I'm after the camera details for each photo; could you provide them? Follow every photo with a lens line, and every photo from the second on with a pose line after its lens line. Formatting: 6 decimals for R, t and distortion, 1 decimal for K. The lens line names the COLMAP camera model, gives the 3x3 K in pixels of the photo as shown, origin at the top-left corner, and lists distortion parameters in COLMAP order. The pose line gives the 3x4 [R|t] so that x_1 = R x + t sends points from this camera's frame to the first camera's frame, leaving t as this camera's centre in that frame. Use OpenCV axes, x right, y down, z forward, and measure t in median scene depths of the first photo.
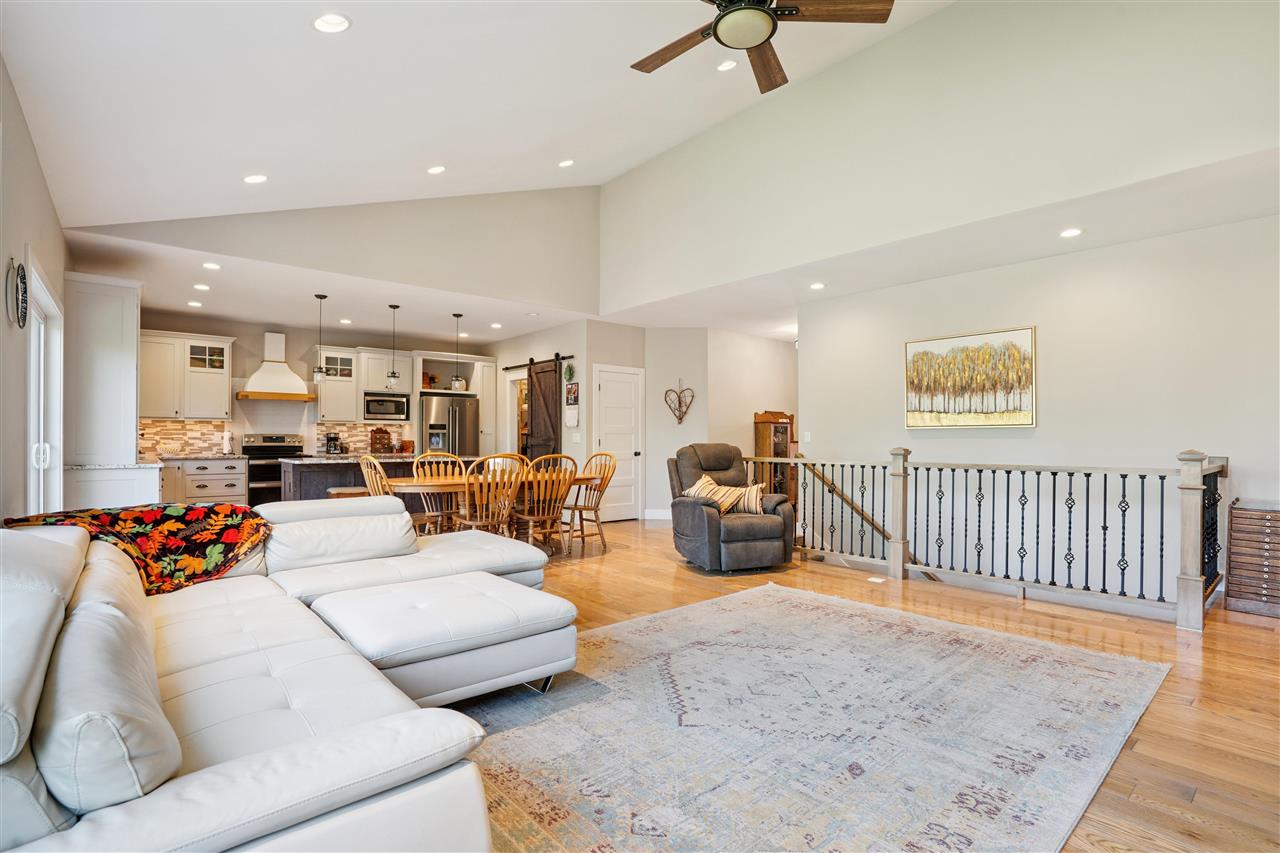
lens RADIAL K [[593.1, 0, 642.1], [0, 593.1, 435.3], [0, 0, 1]] dist [-0.004165, -0.000616]
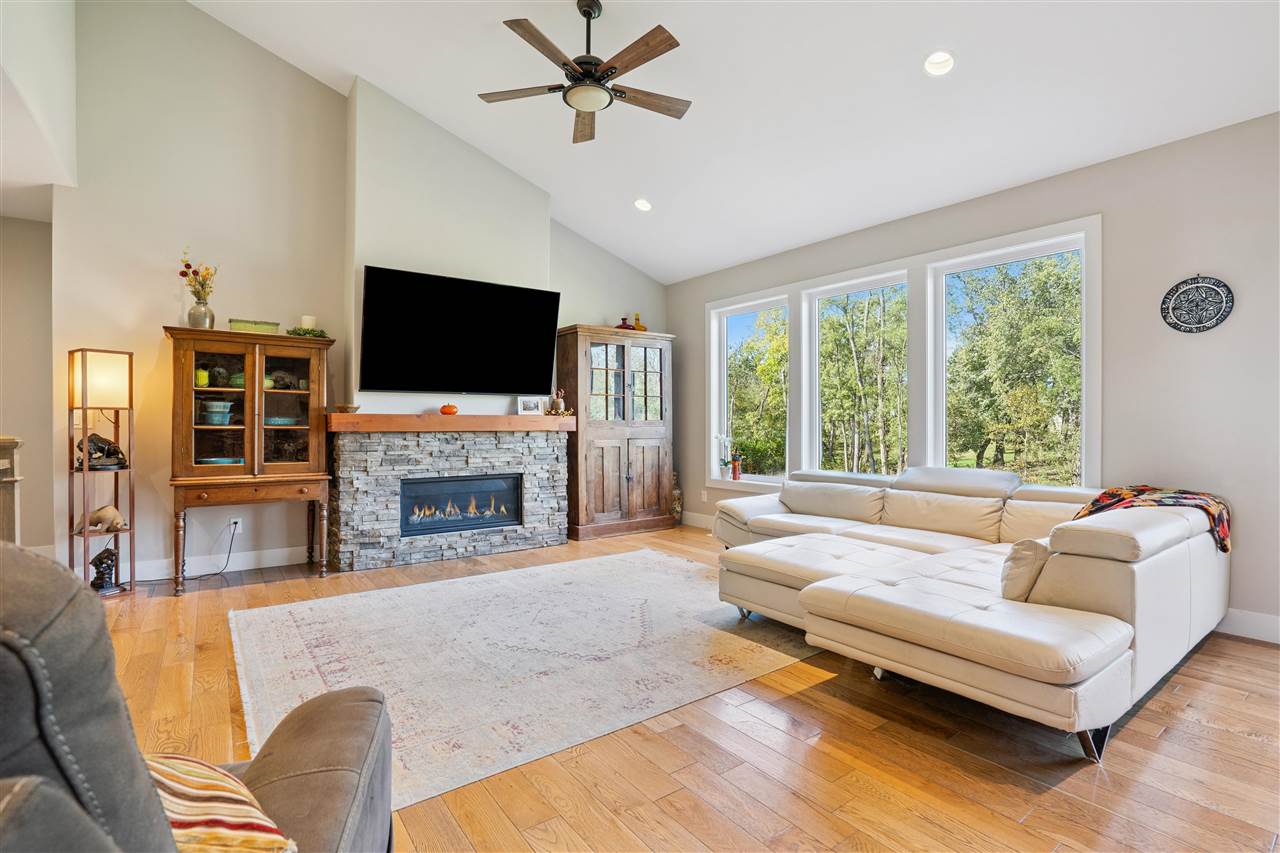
lens RADIAL K [[593.1, 0, 640.4], [0, 593.1, 424.7], [0, 0, 1]] dist [-0.004165, -0.000616]
pose [[-0.997308, -0.002820, 0.073269, -0.025728], [-0.002913, 0.999995, -0.001161, 0.006724], [-0.073266, -0.001371, -0.997312, 1.840627]]
